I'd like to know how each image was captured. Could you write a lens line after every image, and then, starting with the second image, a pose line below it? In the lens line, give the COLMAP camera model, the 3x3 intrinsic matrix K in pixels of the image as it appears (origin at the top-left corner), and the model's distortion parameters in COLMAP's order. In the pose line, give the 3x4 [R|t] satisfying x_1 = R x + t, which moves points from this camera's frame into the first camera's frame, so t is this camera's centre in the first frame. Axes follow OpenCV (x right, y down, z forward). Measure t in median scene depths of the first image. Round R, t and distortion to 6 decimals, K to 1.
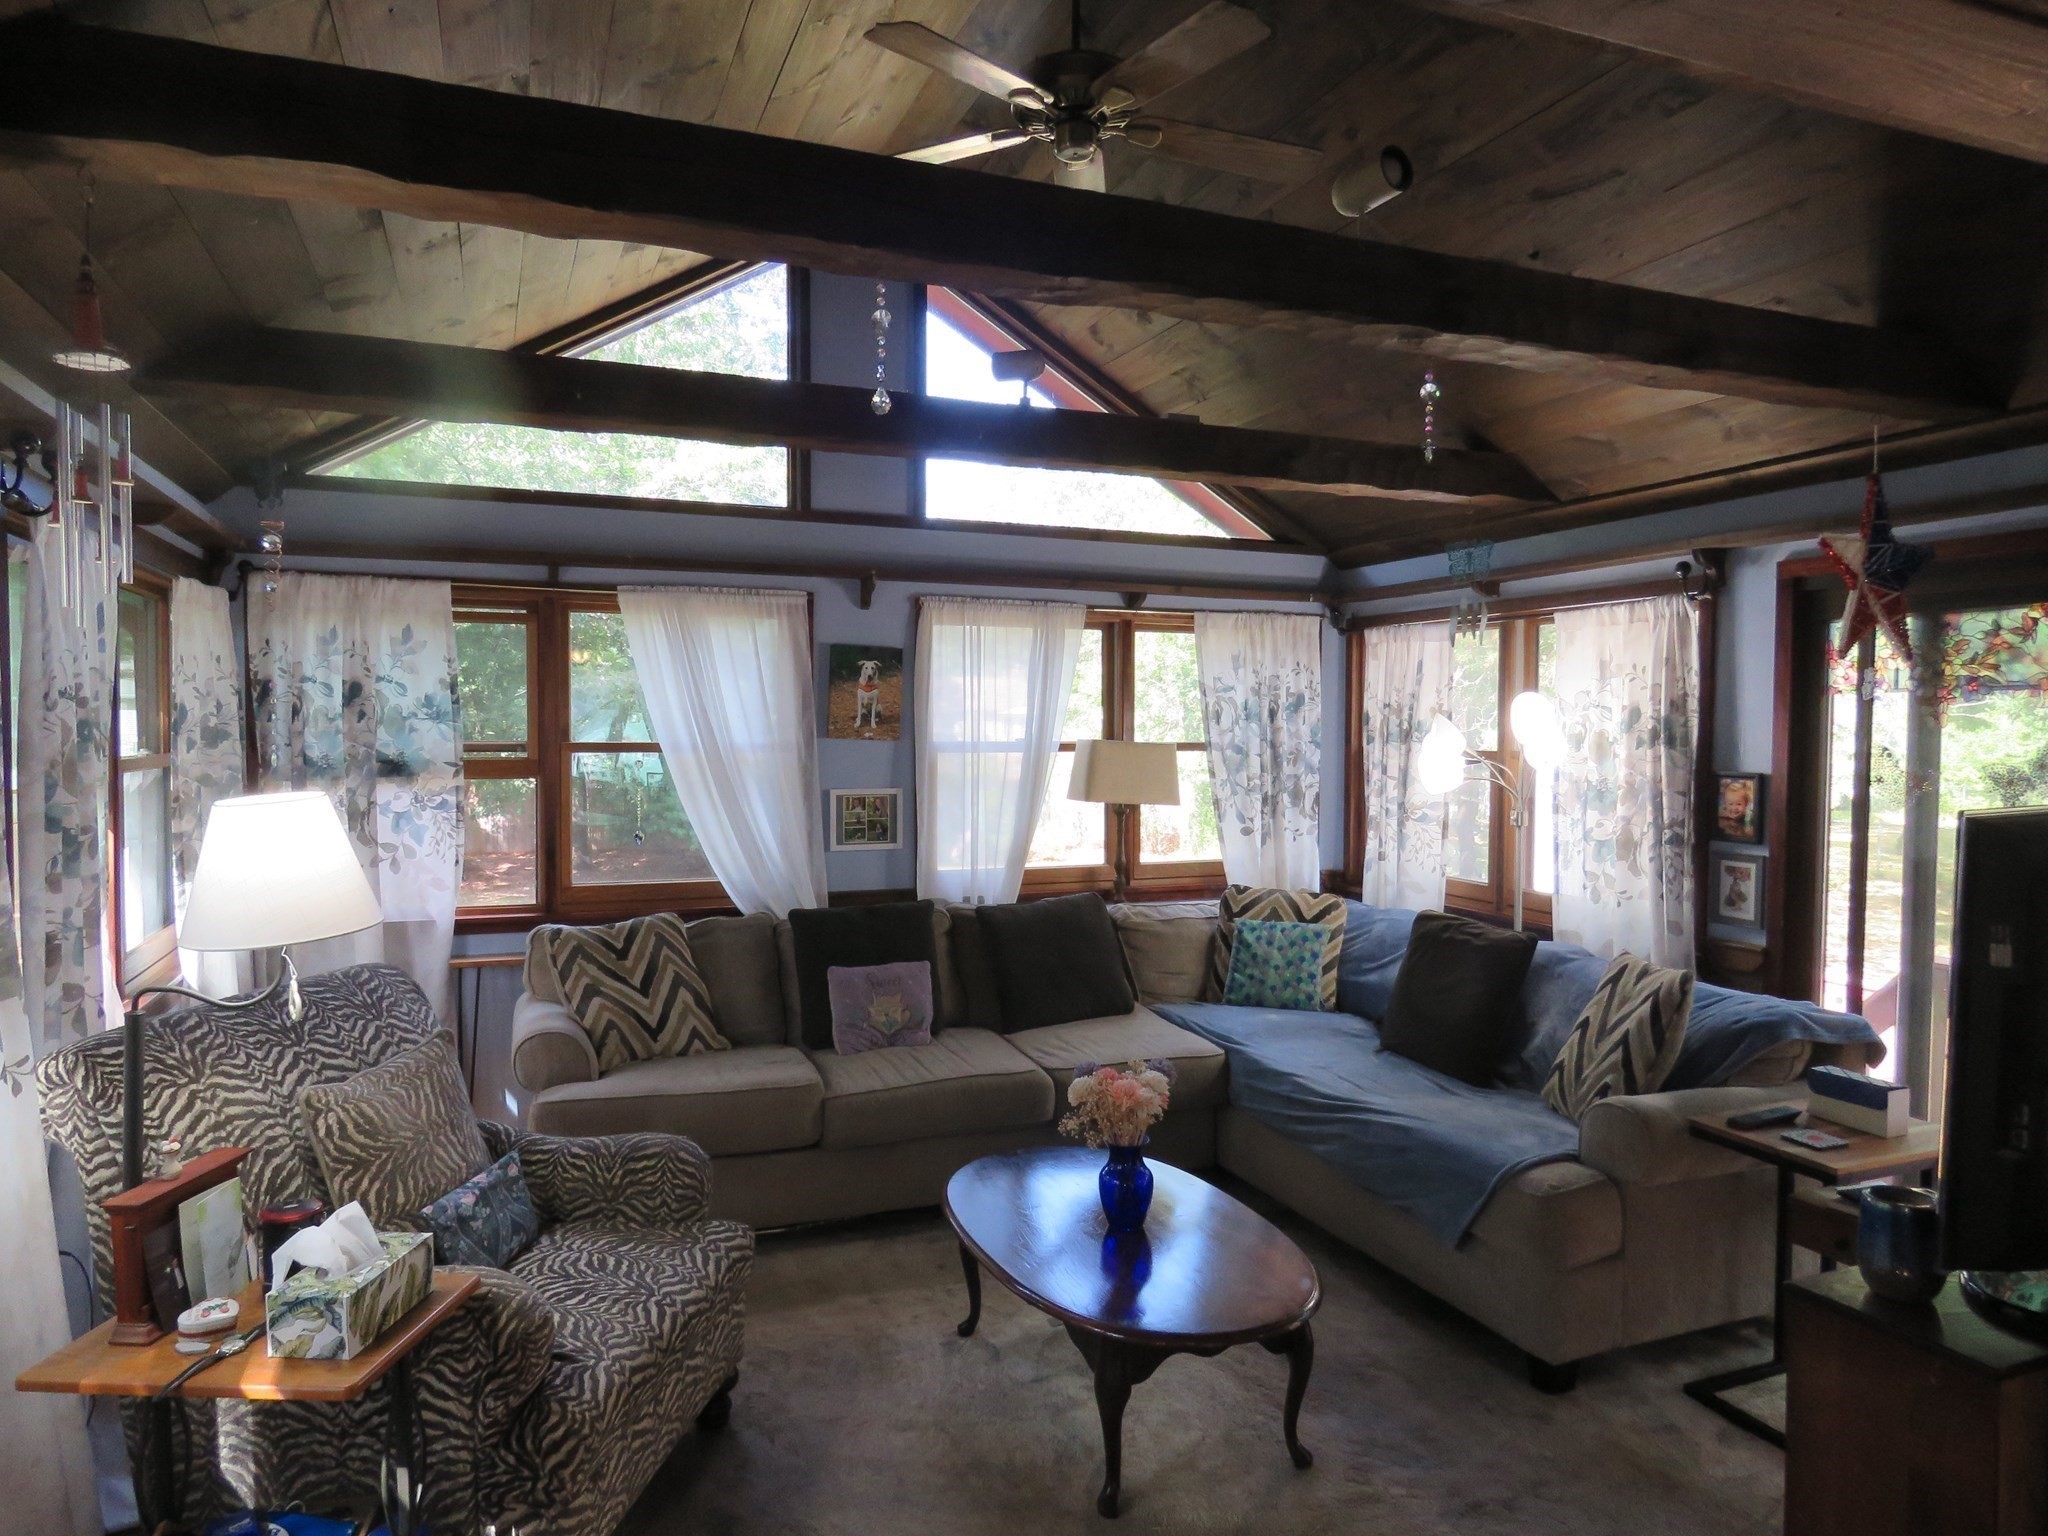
lens RADIAL K [[1301.4, 0, 1016.9], [0, 1301.4, 765.9], [0, 0, 1]] dist [-0.000048, -0.002948]
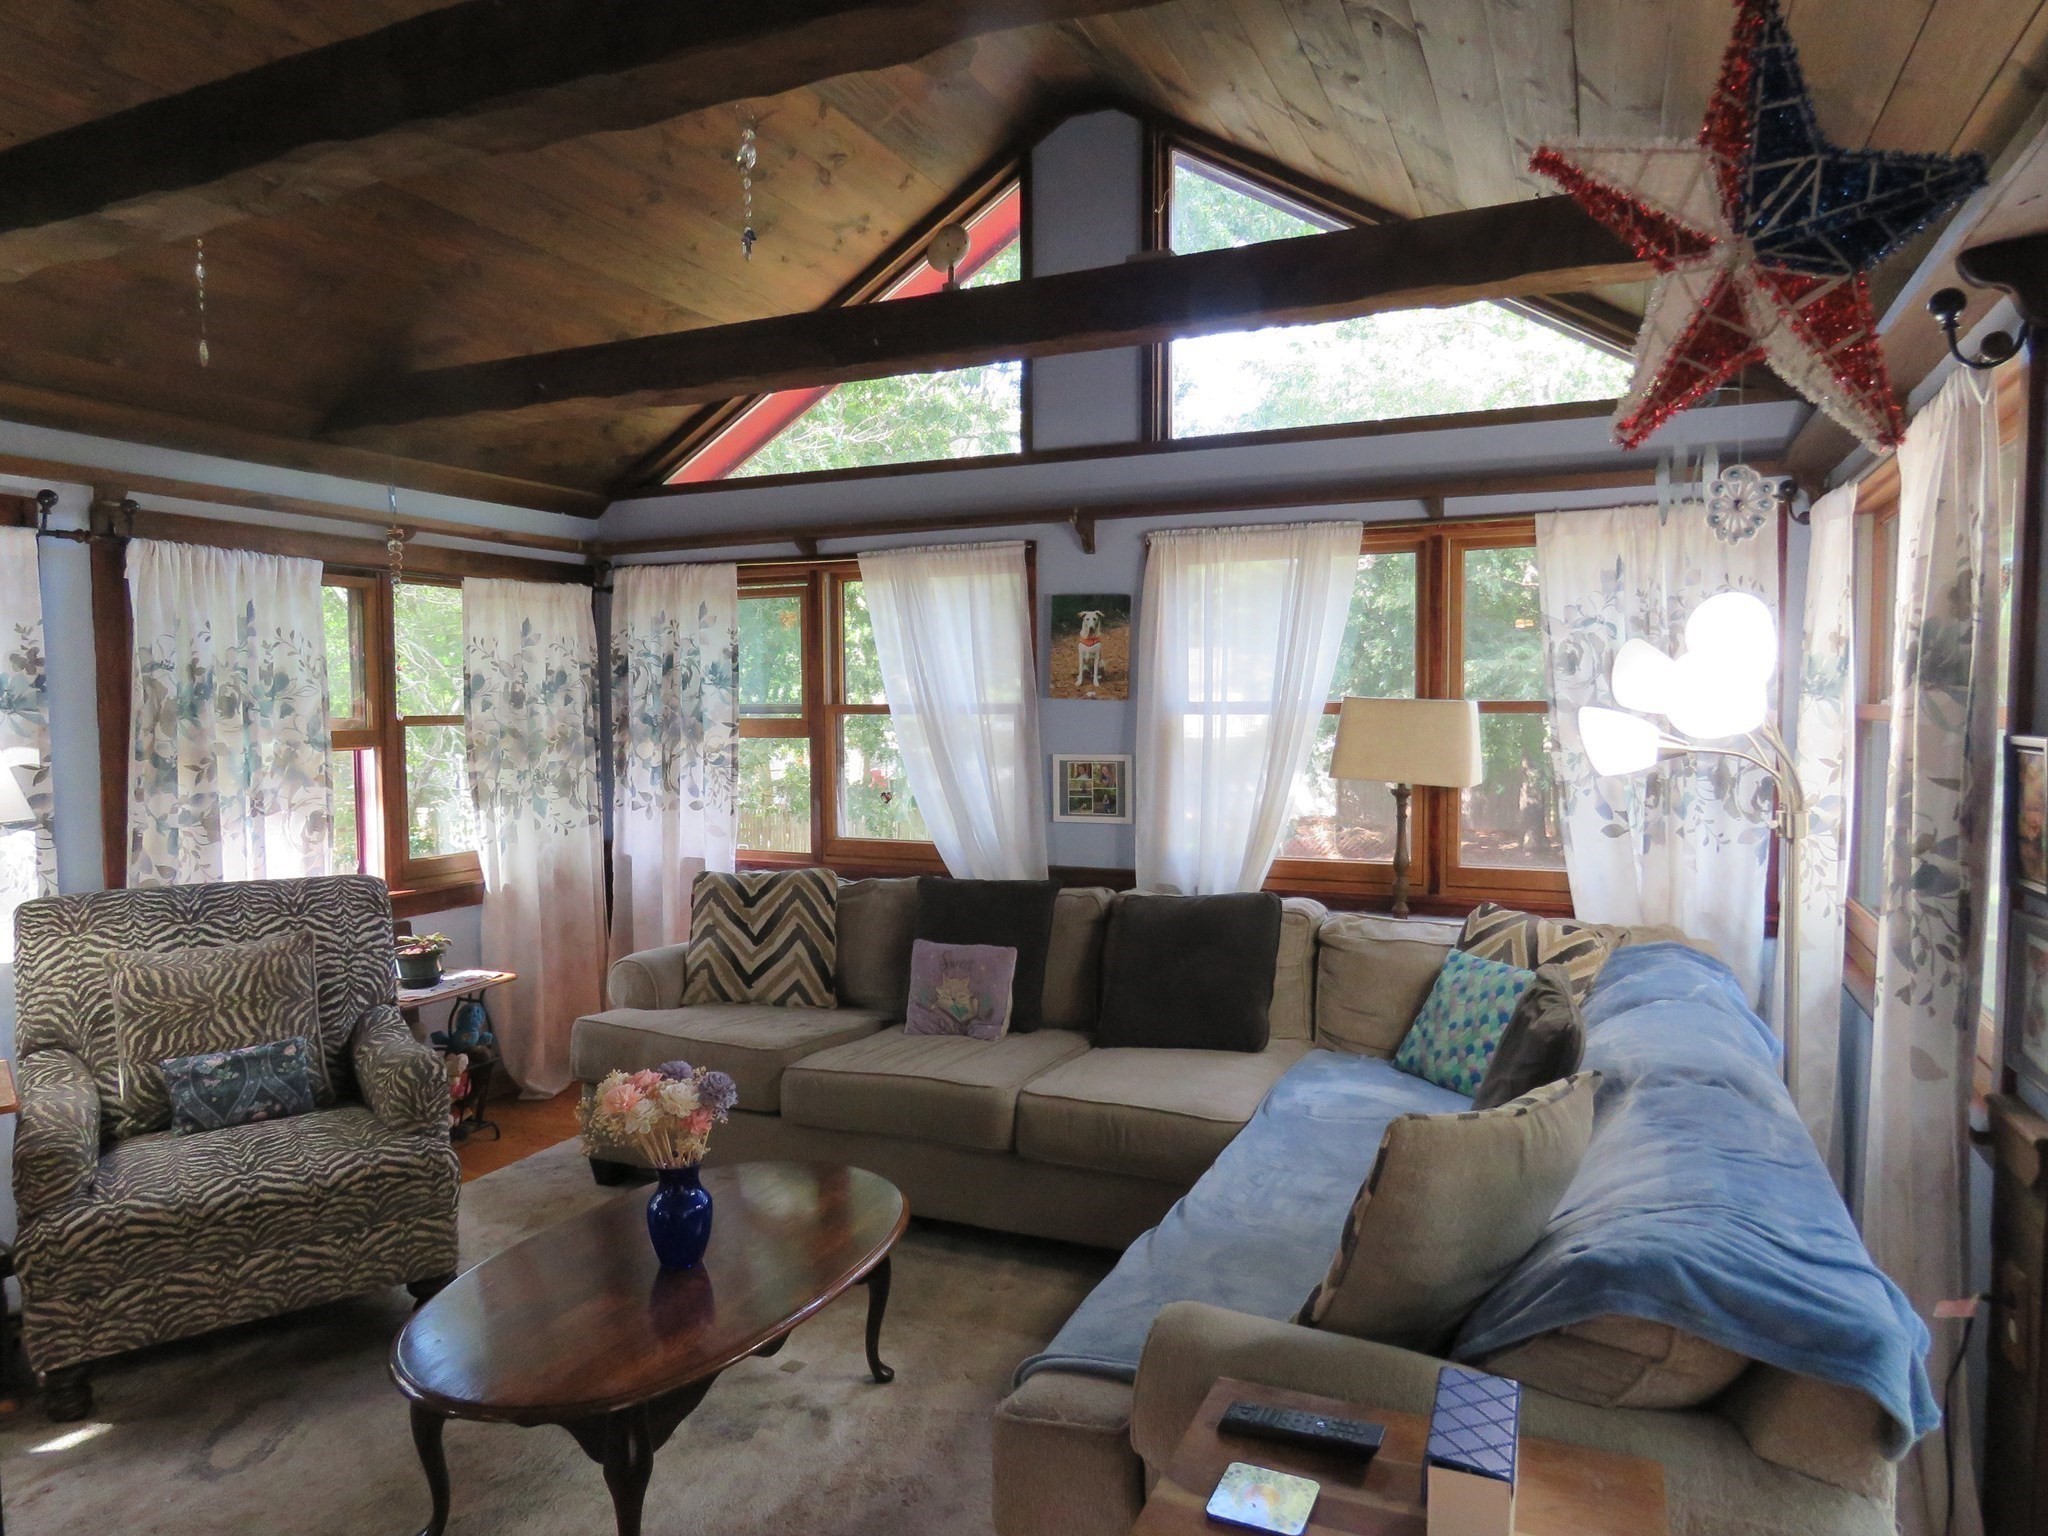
lens RADIAL K [[1301.4, 0, 1019.2], [0, 1301.4, 775.6], [0, 0, 1]] dist [-0.000048, -0.002948]
pose [[0.695823, 0.029454, -0.717609, 0.506330], [-0.012809, 0.999509, 0.028604, 0.007240], [0.718099, -0.010712, 0.695858, 0.349744]]
